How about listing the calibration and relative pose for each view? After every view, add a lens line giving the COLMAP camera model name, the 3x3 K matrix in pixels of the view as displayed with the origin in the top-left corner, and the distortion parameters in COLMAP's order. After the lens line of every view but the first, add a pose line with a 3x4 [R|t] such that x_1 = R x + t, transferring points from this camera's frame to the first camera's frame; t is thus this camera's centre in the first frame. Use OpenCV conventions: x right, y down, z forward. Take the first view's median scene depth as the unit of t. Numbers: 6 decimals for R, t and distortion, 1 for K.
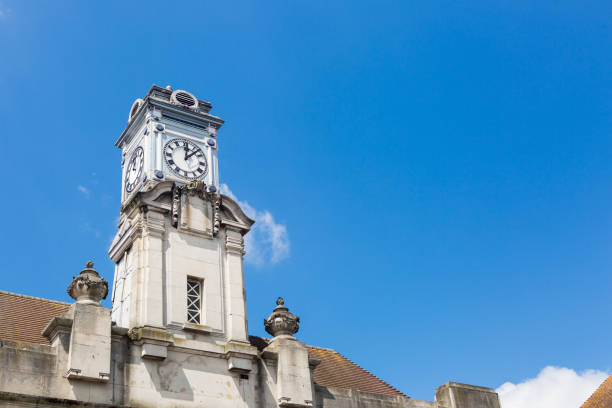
lens RADIAL K [[836.6, 0, 306.0], [0, 836.6, 204.0], [0, 0, 1]] dist [-0.029687, -0.028366]
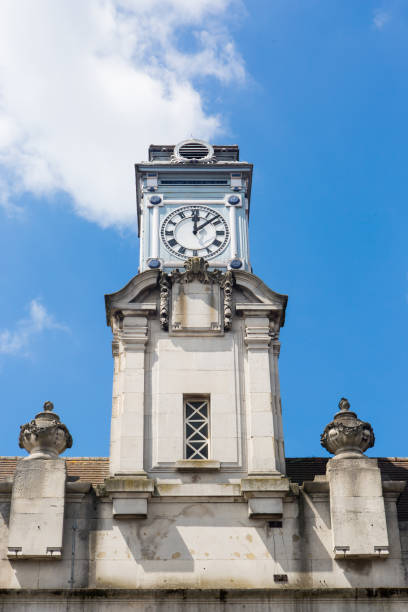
lens RADIAL K [[1125.3, 0, 191.8], [0, 1125.3, 307.4], [0, 0, 1]] dist [-0.033616, -0.160467]
pose [[0.844737, -0.226044, -0.485101, 0.343257], [0.228007, 0.972053, -0.055907, 0.068817], [0.484181, -0.063380, 0.872669, 0.175043]]
